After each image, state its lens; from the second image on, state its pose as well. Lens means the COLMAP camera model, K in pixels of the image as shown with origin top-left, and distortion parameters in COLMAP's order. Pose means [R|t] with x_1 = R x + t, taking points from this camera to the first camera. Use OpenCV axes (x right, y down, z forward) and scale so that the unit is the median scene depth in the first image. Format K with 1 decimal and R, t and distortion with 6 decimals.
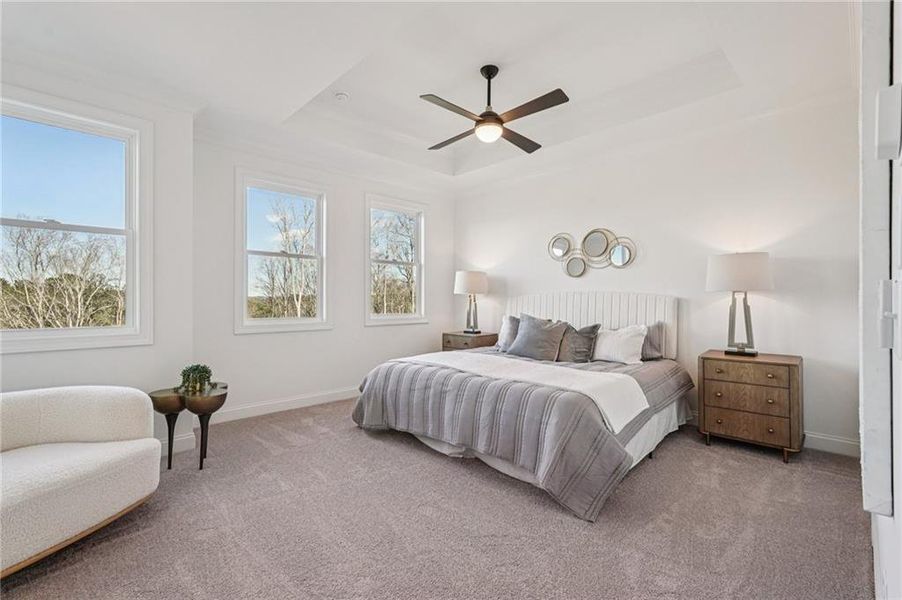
lens RADIAL K [[402.3, 0, 453.3], [0, 402.3, 301.6], [0, 0, 1]] dist [-0.011923, 0.007177]
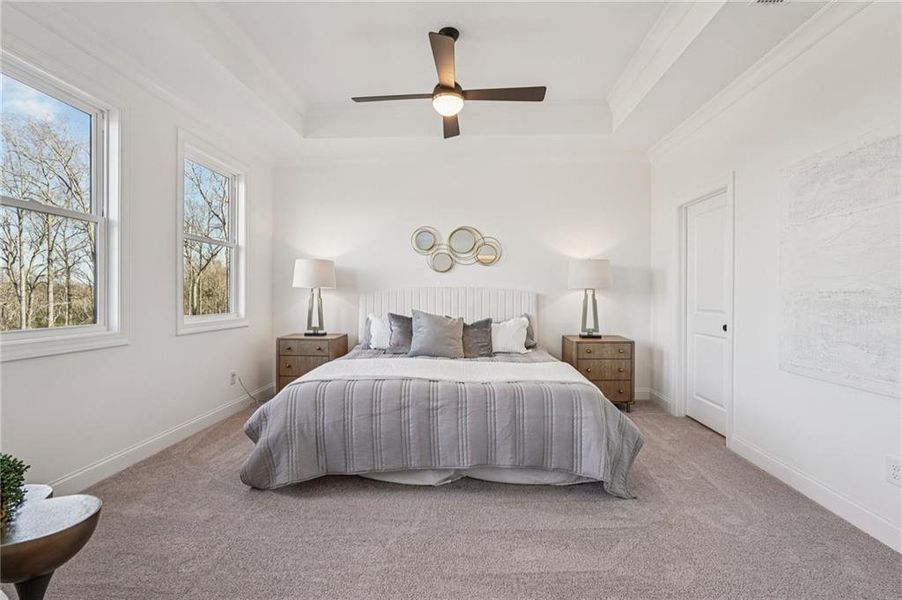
lens RADIAL K [[402.3, 0, 451.7], [0, 402.3, 297.5], [0, 0, 1]] dist [-0.011923, 0.007177]
pose [[0.737348, -0.003391, 0.675504, -0.441316], [0.001226, 0.999992, 0.003682, -0.002524], [-0.675512, -0.001887, 0.737347, 0.306001]]
